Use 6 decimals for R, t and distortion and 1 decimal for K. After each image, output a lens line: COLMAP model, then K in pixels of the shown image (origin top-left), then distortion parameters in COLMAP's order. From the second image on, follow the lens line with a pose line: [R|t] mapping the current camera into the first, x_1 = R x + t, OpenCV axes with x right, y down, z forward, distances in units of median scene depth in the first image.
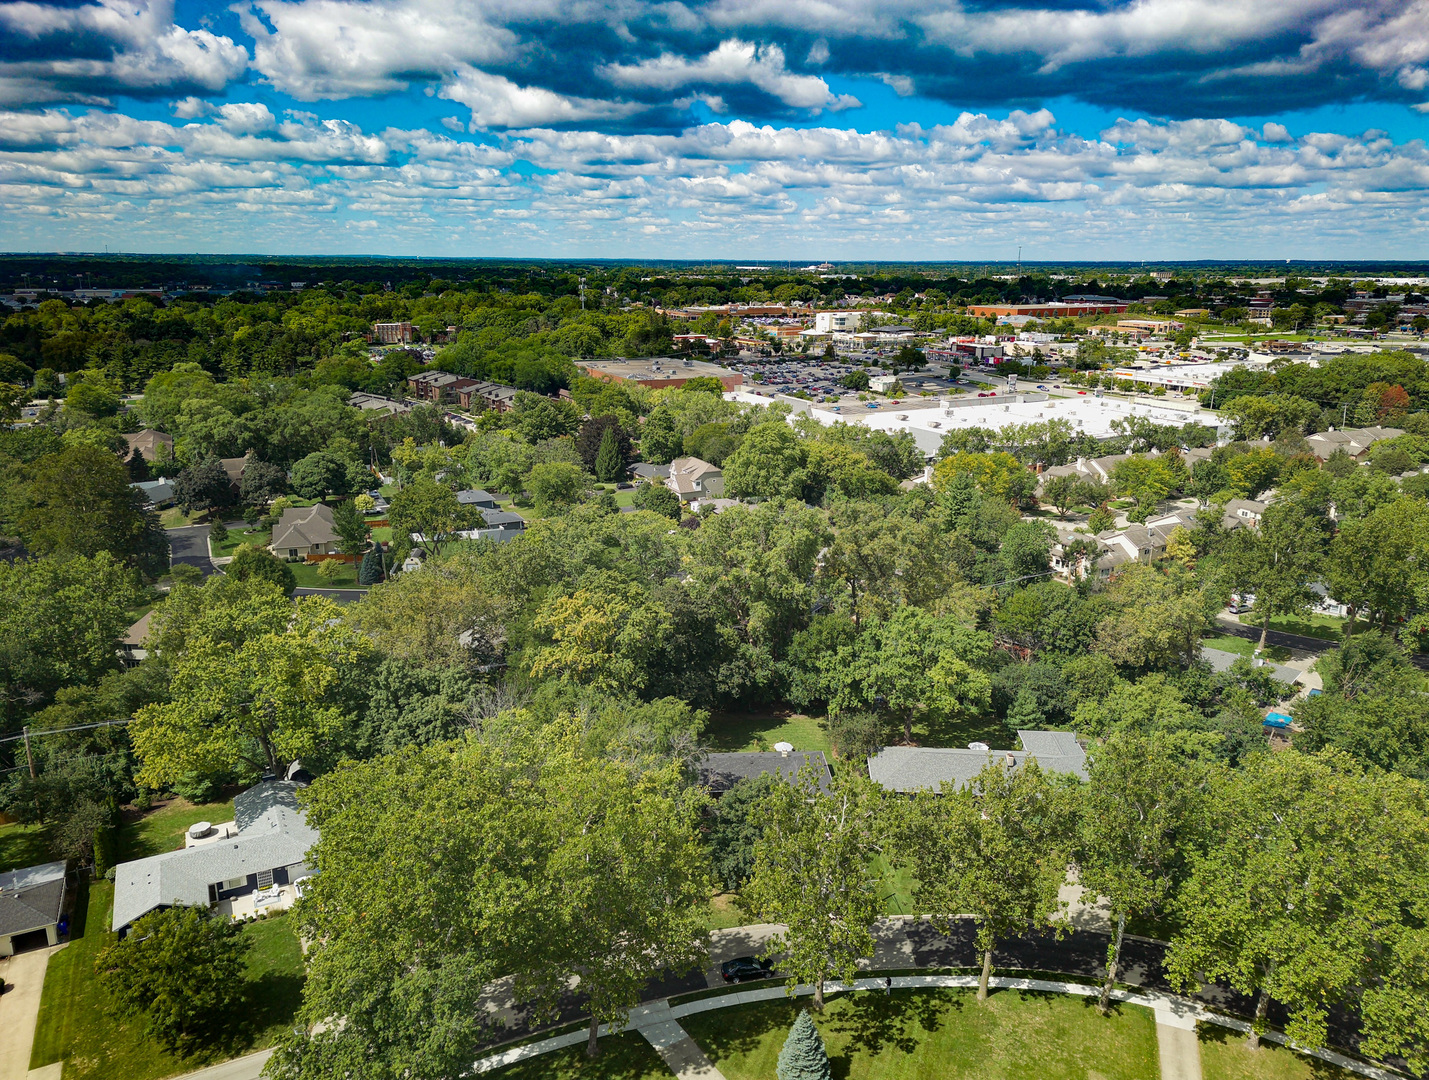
lens RADIAL K [[1028.7, 0, 733.0], [0, 1028.7, 539.7], [0, 0, 1]] dist [0.097458, -0.092827]
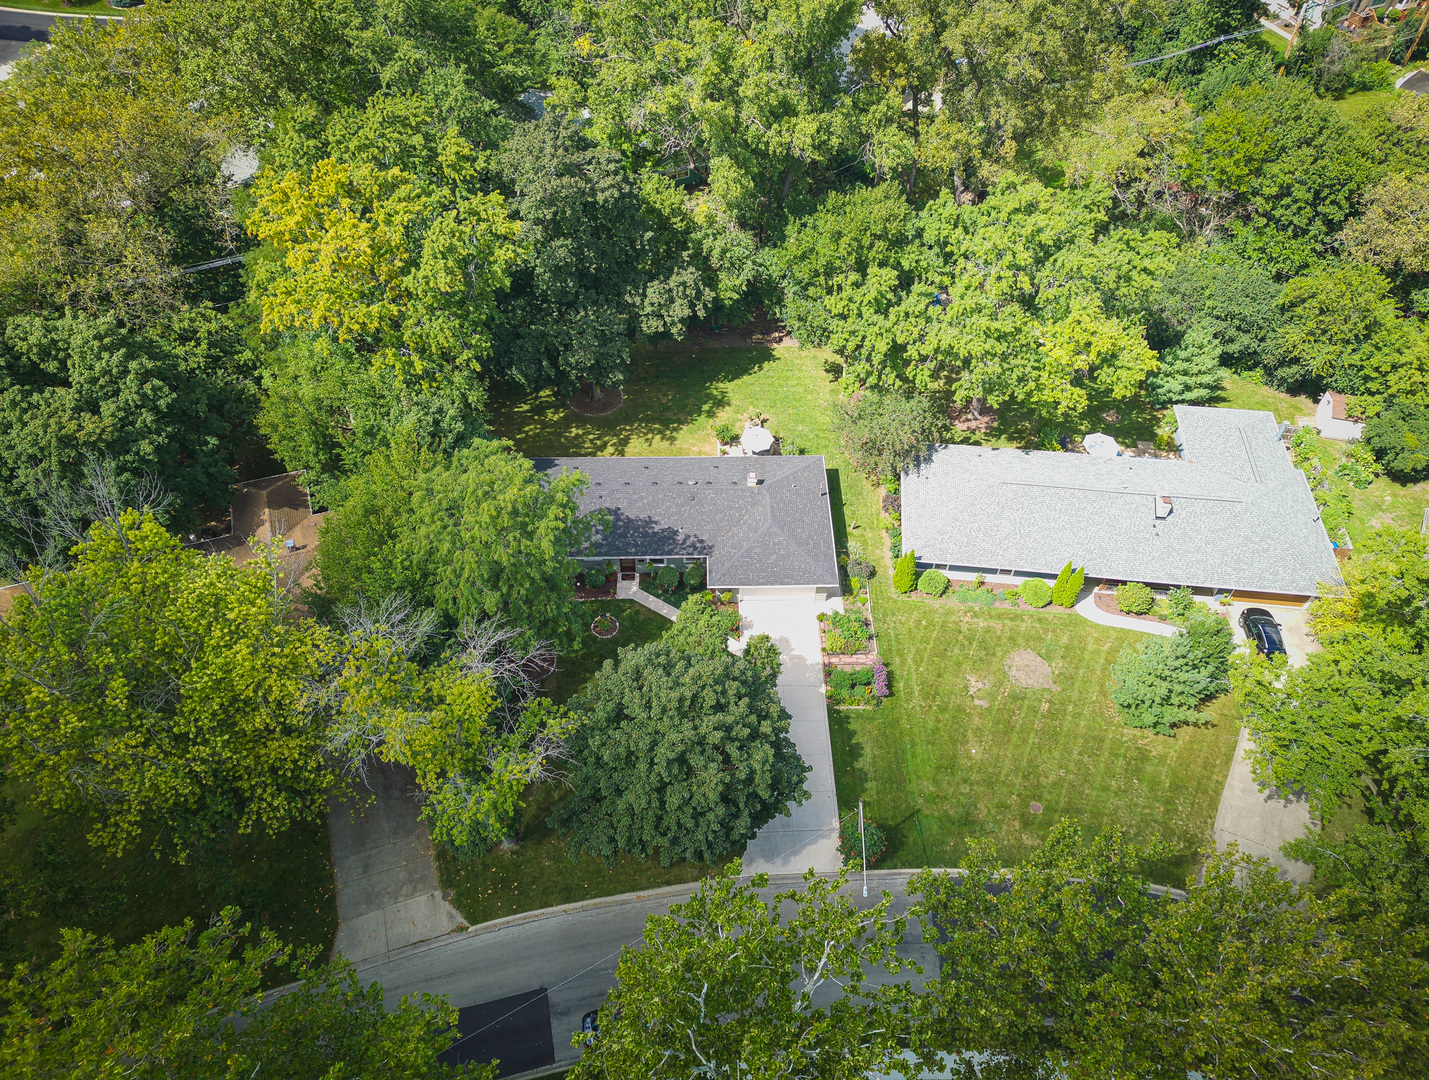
lens RADIAL K [[1028.7, 0, 733.0], [0, 1028.7, 539.7], [0, 0, 1]] dist [0.097458, -0.092827]
pose [[0.999146, 0.037272, -0.017847, 0.046978], [-0.020610, 0.823770, 0.566549, -0.075462], [0.035818, -0.565697, 0.823835, 0.487220]]
